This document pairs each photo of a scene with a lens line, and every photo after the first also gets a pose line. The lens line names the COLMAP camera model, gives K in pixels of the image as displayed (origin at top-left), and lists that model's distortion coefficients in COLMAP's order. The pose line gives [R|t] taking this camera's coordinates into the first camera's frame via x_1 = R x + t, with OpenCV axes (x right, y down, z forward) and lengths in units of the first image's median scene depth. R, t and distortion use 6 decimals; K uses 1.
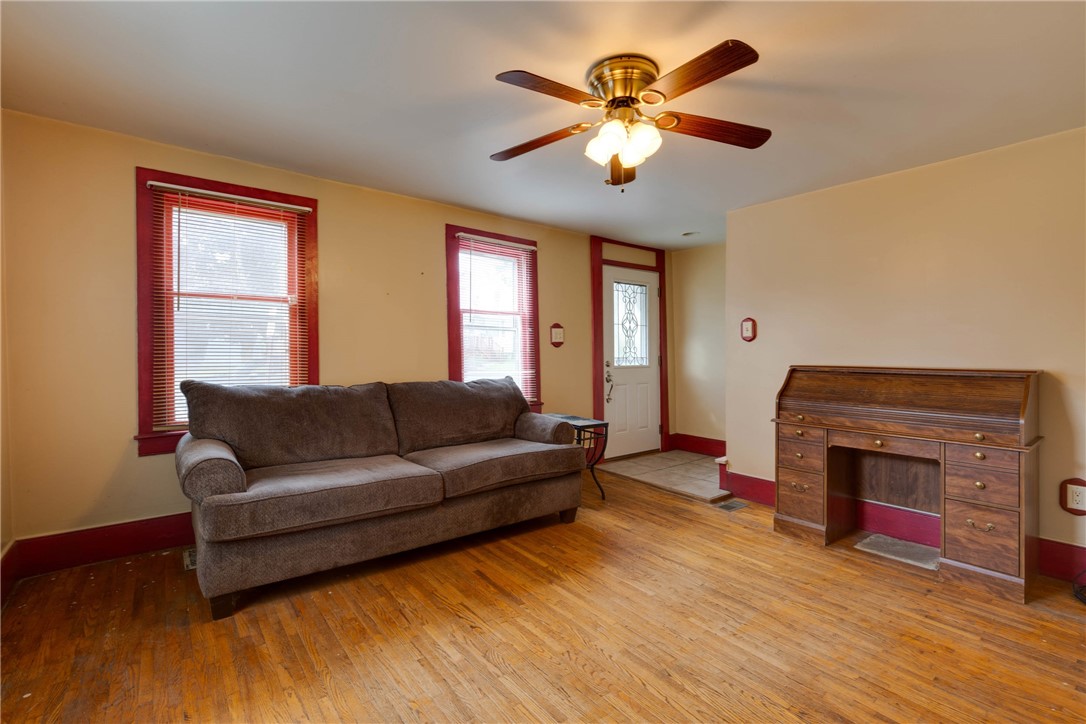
lens RADIAL K [[489.1, 0, 543.2], [0, 489.1, 353.6], [0, 0, 1]] dist [0.001747, 0.002347]
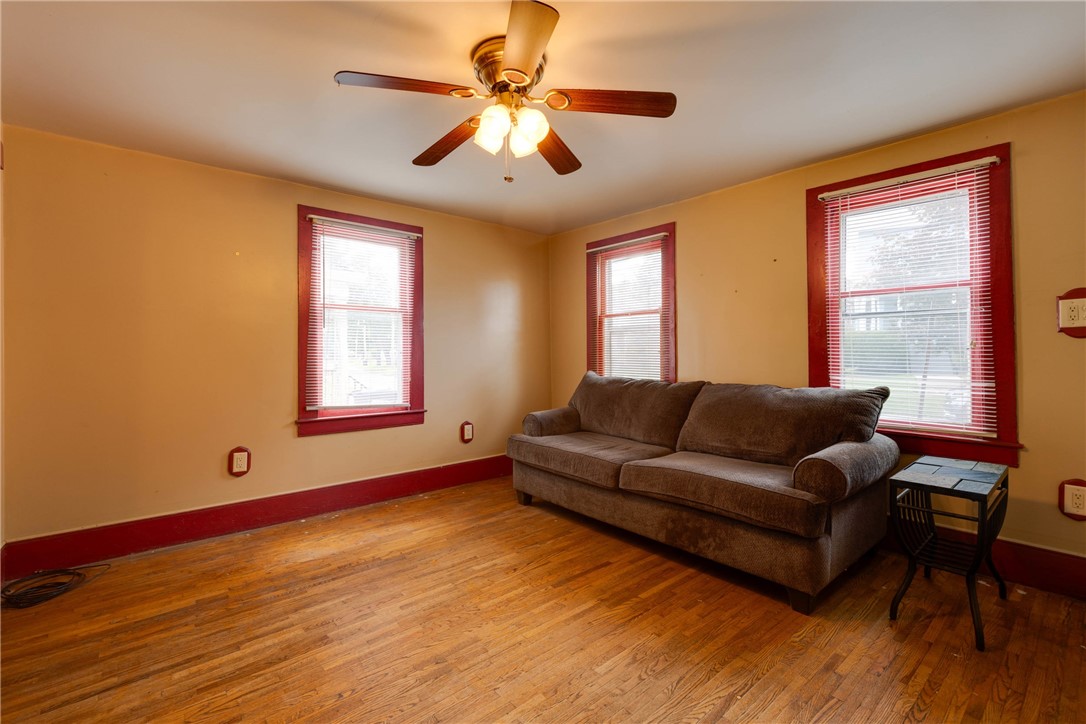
lens RADIAL K [[489.1, 0, 535.3], [0, 489.1, 354.4], [0, 0, 1]] dist [0.001747, 0.002347]
pose [[0.034642, -0.002196, -0.999397, 0.734199], [0.002111, 0.999996, -0.002125, 0.004766], [0.999398, -0.002036, 0.034647, 0.662850]]
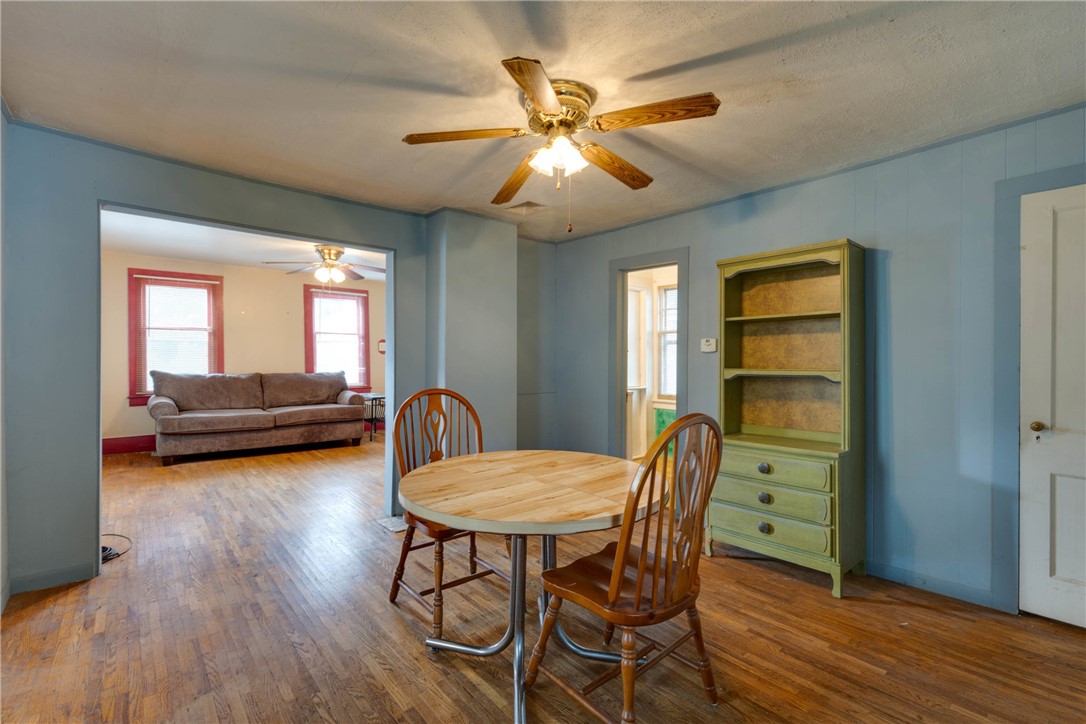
lens RADIAL K [[489.1, 0, 534.1], [0, 489.1, 361.5], [0, 0, 1]] dist [0.001747, 0.002347]
pose [[0.999746, 0.005806, 0.021766, 0.748775], [-0.006051, 0.999919, 0.011229, -0.013461], [-0.021699, -0.011358, 0.999700, -0.987700]]
